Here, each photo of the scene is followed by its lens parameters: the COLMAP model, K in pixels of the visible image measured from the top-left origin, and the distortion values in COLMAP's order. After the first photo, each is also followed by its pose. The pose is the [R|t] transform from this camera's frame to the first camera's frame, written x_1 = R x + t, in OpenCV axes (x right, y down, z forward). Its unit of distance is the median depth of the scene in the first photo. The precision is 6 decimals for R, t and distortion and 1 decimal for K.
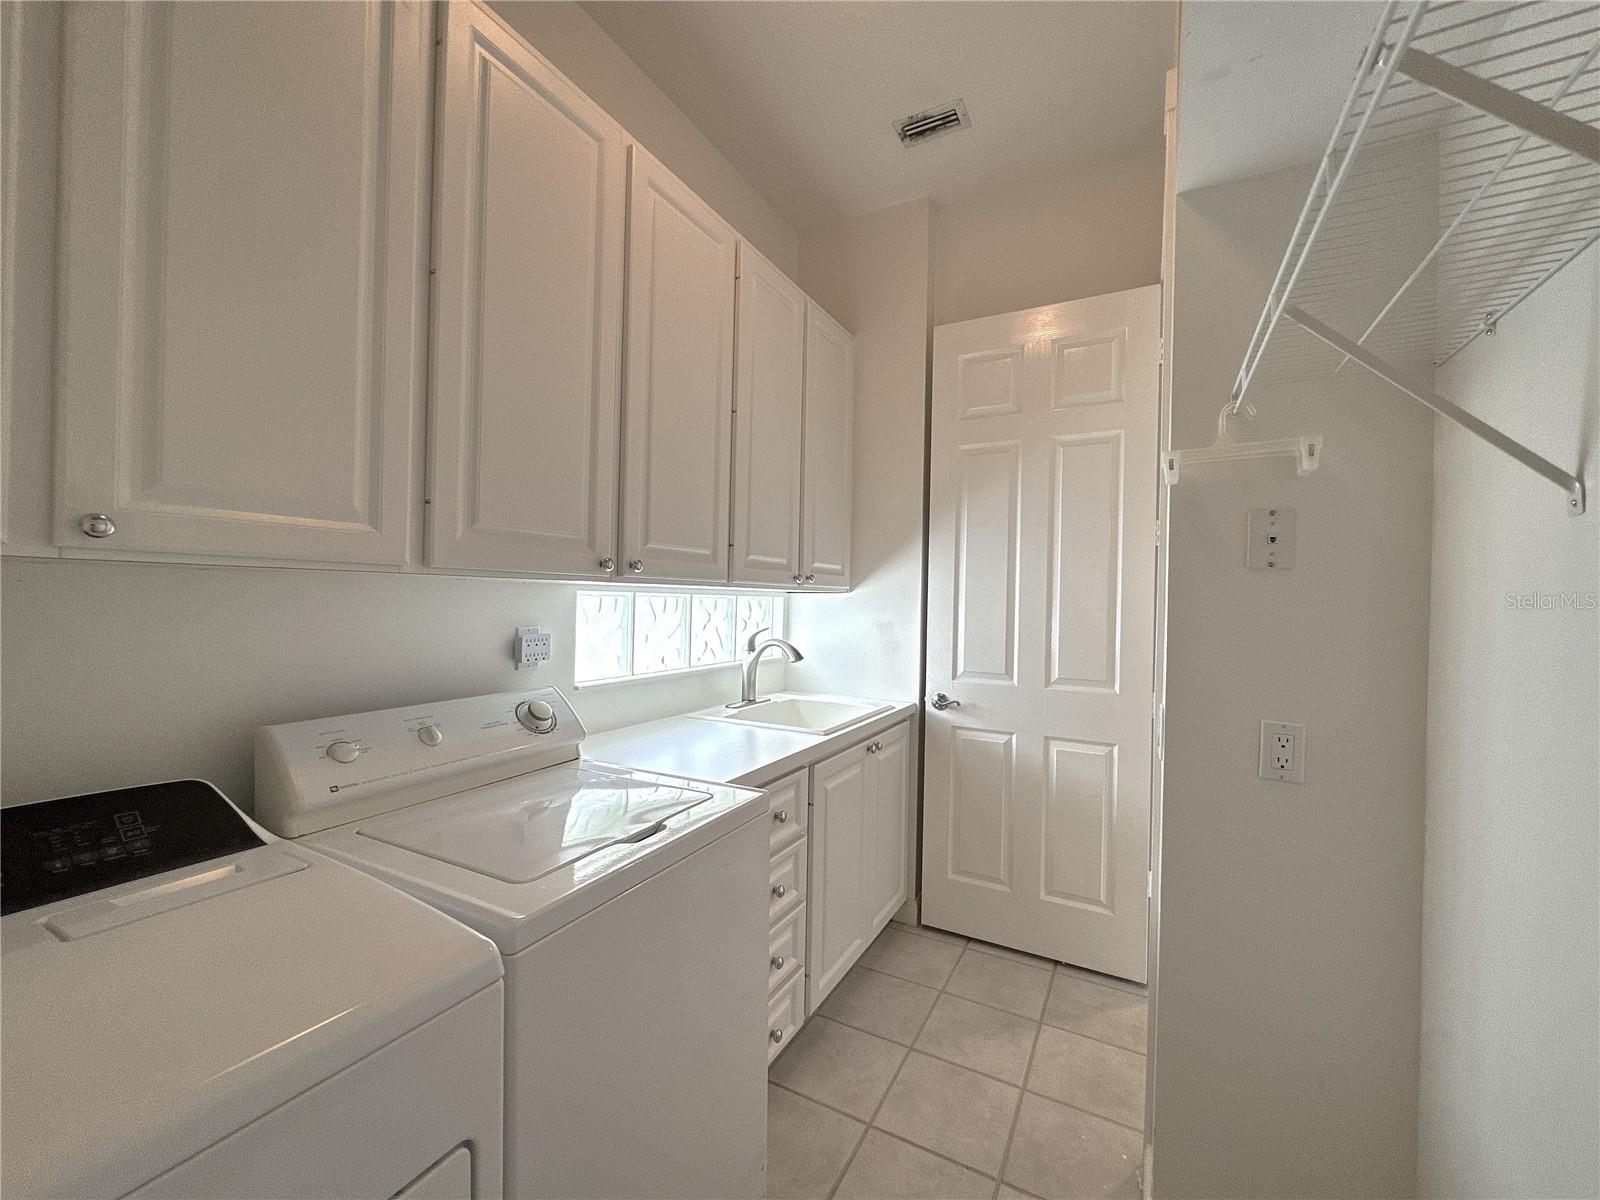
lens RADIAL K [[638.1, 0, 800.0], [0, 638.1, 600.0], [0, 0, 1]] dist [-0.005149, 0.000394]
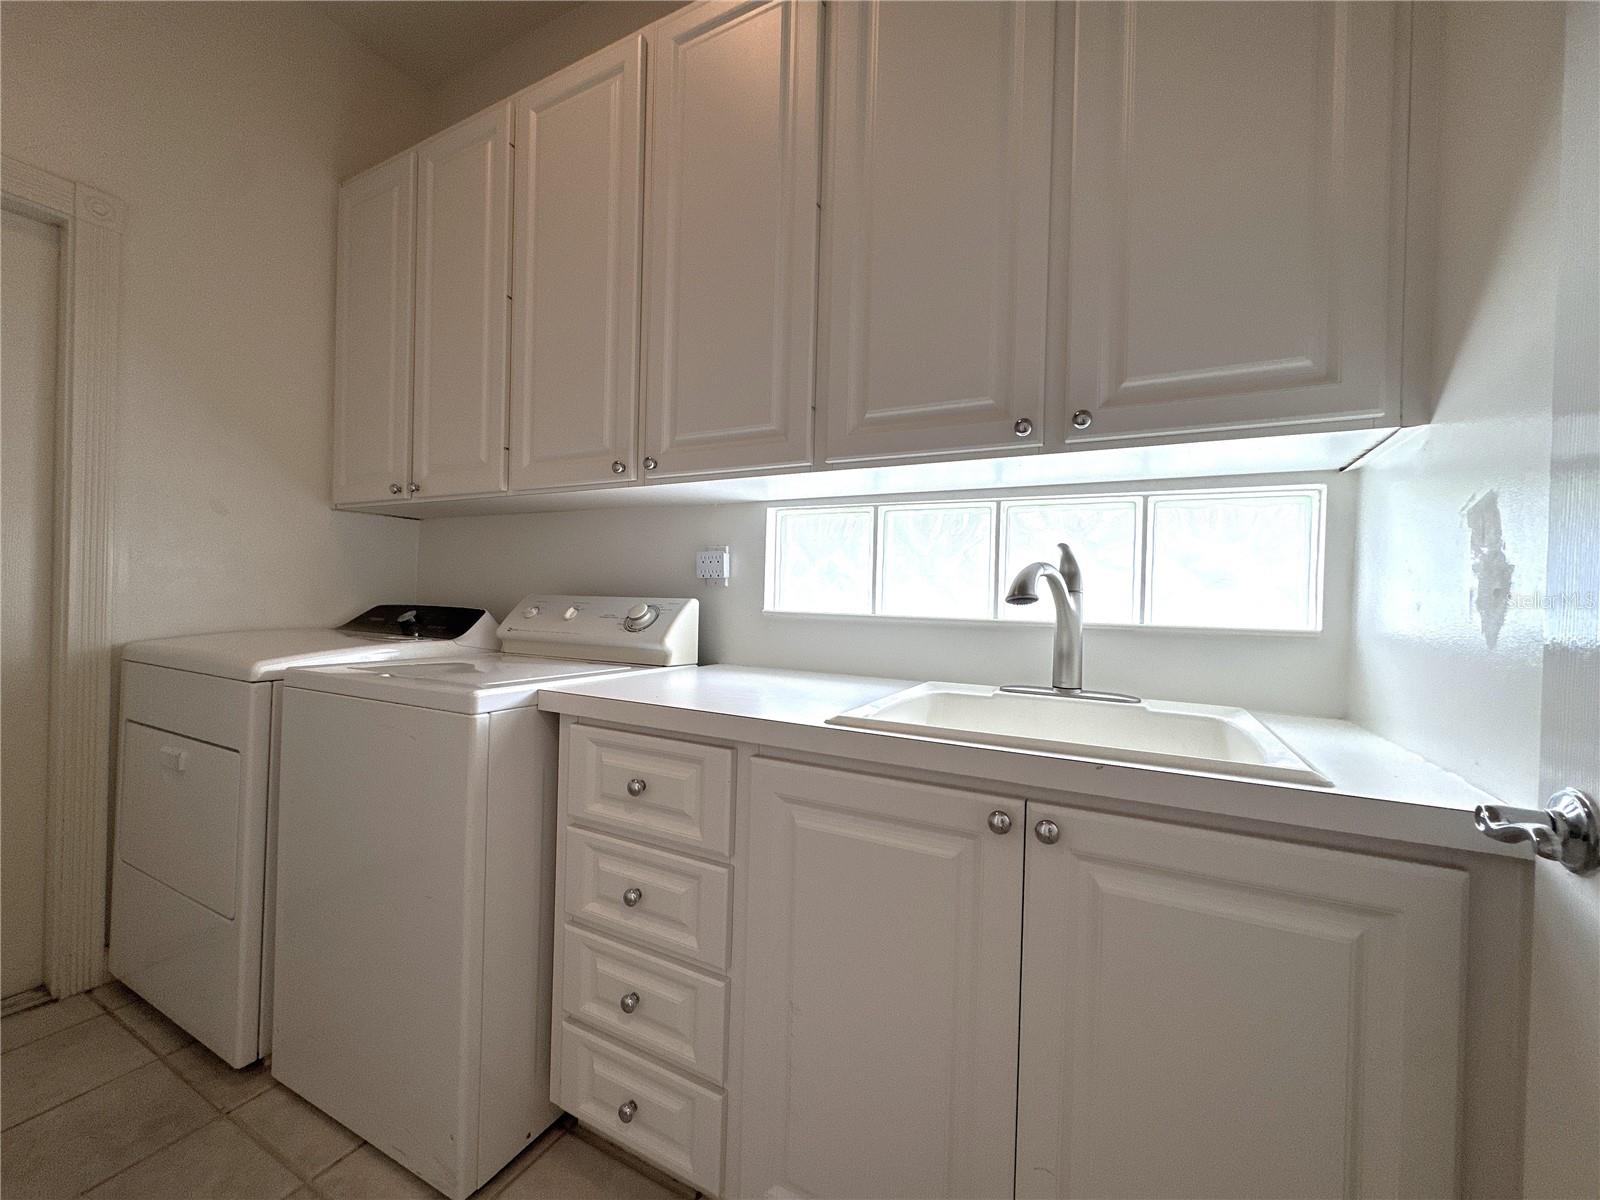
lens RADIAL K [[638.1, 0, 800.0], [0, 638.1, 600.0], [0, 0, 1]] dist [-0.005149, 0.000394]
pose [[0.016930, 0.154007, -0.987925, 0.481784], [0.060223, 0.986115, 0.154757, 0.007911], [0.998041, -0.062115, 0.007421, 0.815801]]
